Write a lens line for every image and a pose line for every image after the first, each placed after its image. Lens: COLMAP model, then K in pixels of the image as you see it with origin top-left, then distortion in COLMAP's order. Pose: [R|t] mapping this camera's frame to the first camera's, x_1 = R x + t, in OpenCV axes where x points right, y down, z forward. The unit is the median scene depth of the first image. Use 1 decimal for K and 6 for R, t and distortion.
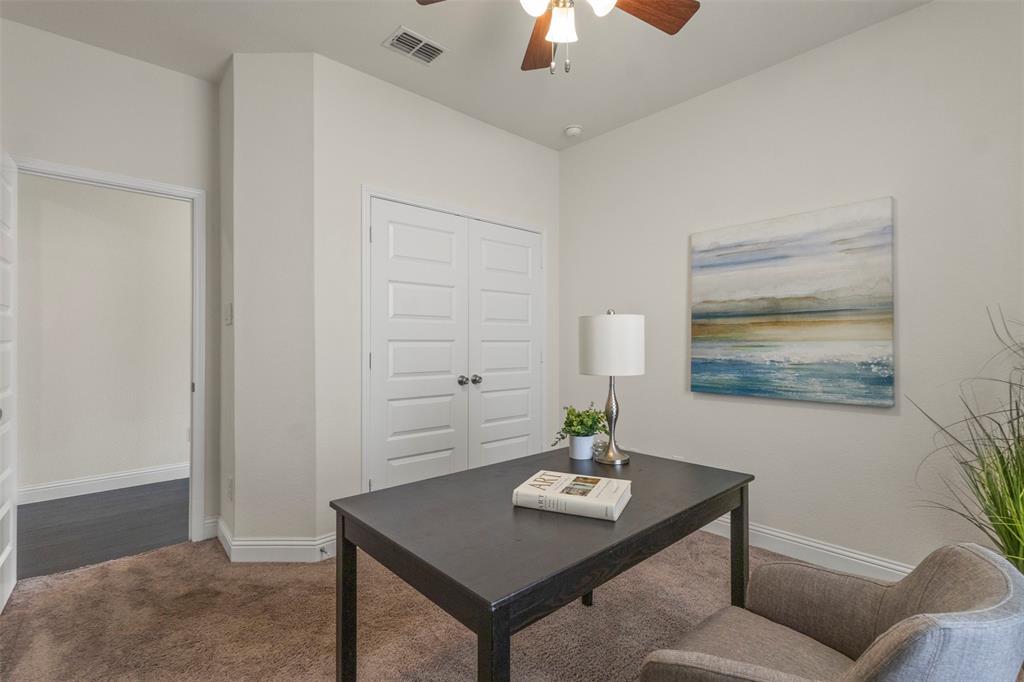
lens RADIAL K [[472.3, 0, 516.7], [0, 472.3, 351.5], [0, 0, 1]] dist [0.009866, -0.000257]
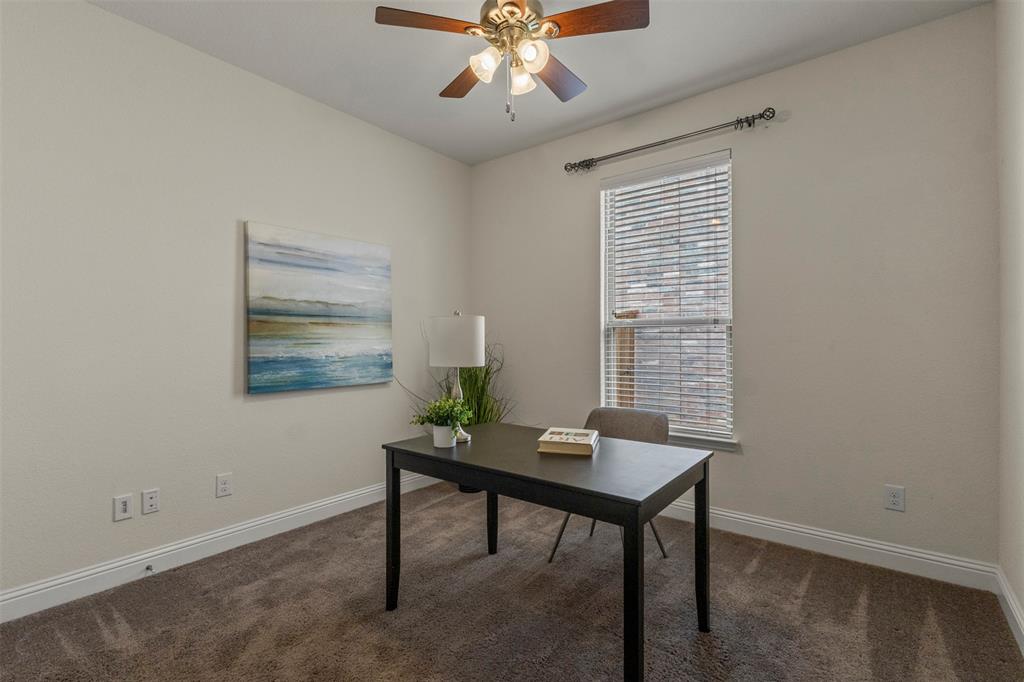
lens RADIAL K [[472.3, 0, 506.4], [0, 472.3, 337.7], [0, 0, 1]] dist [0.009866, -0.000257]
pose [[-0.145321, 0.004705, 0.989373, -0.672721], [0.016172, 0.999866, -0.002379, -0.015208], [-0.989252, 0.015655, -0.145378, 0.717078]]
